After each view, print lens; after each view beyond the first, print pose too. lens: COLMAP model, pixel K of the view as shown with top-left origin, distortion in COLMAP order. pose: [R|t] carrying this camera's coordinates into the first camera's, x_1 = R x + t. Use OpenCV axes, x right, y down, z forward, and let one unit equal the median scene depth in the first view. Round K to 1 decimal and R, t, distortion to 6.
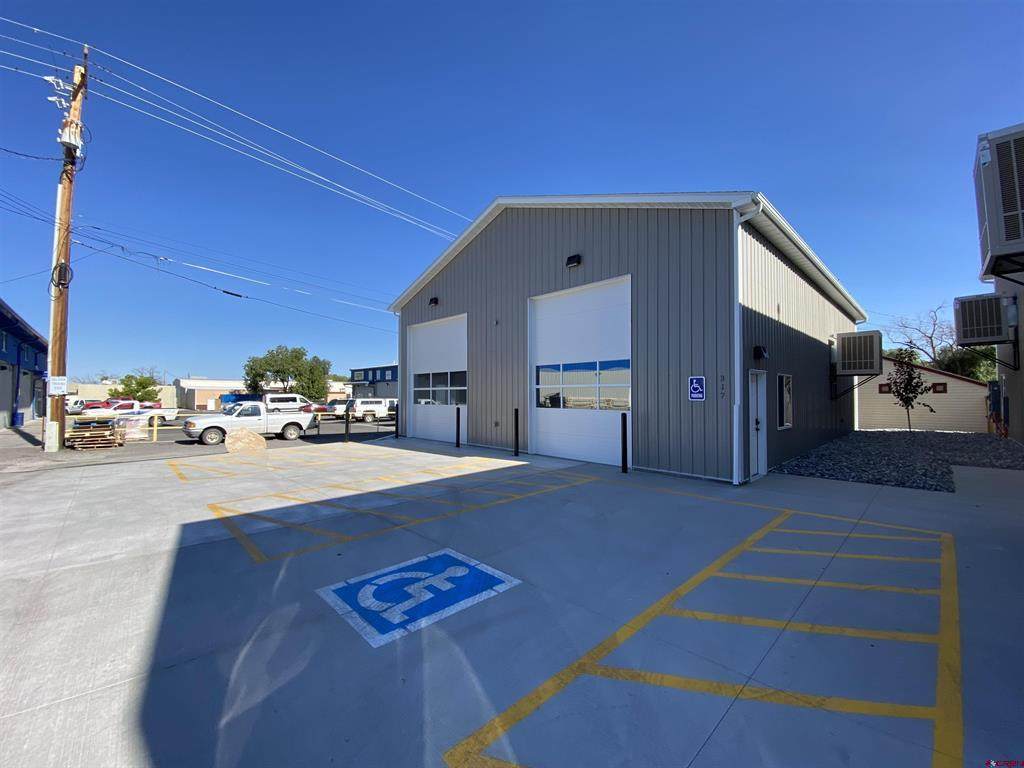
lens RADIAL K [[416.0, 0, 512.0], [0, 416.0, 384.0], [0, 0, 1]] dist [0.000315, -0.021015]
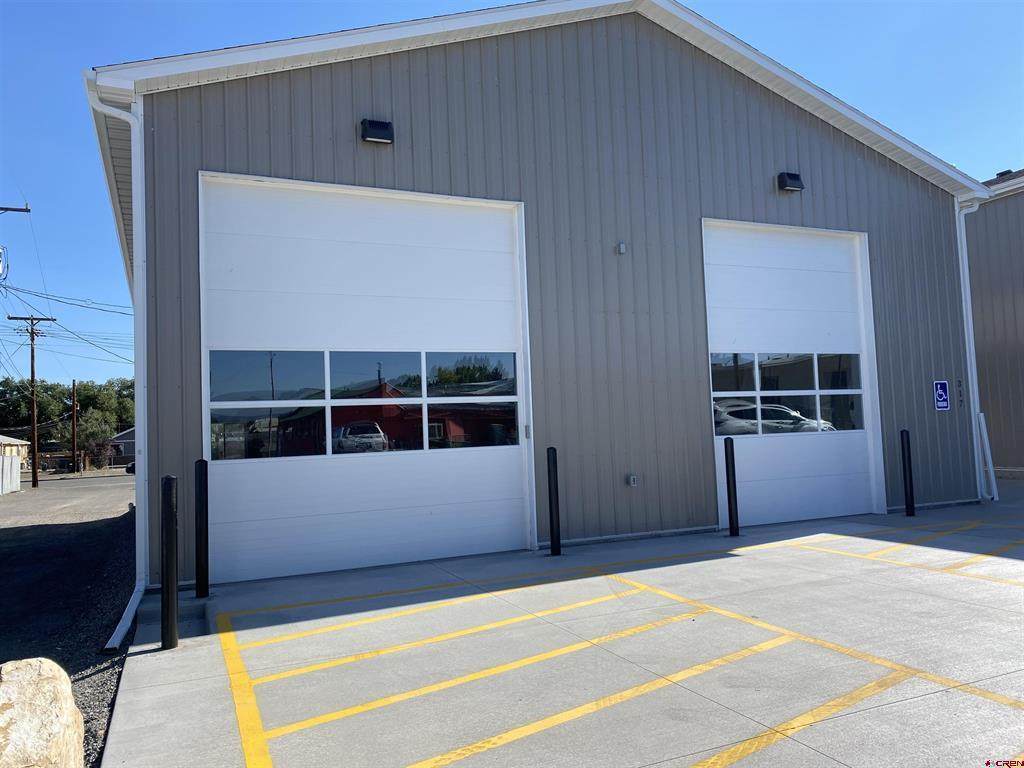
lens RADIAL K [[785.1, 0, 388.8], [0, 785.1, 381.3], [0, 0, 1]] dist [0.048135, 0.001297]
pose [[0.337899, 0.030933, 0.940674, -1.098977], [0.007283, 0.999344, -0.035479, 0.024153], [-0.941154, 0.018840, 0.337452, 1.155497]]
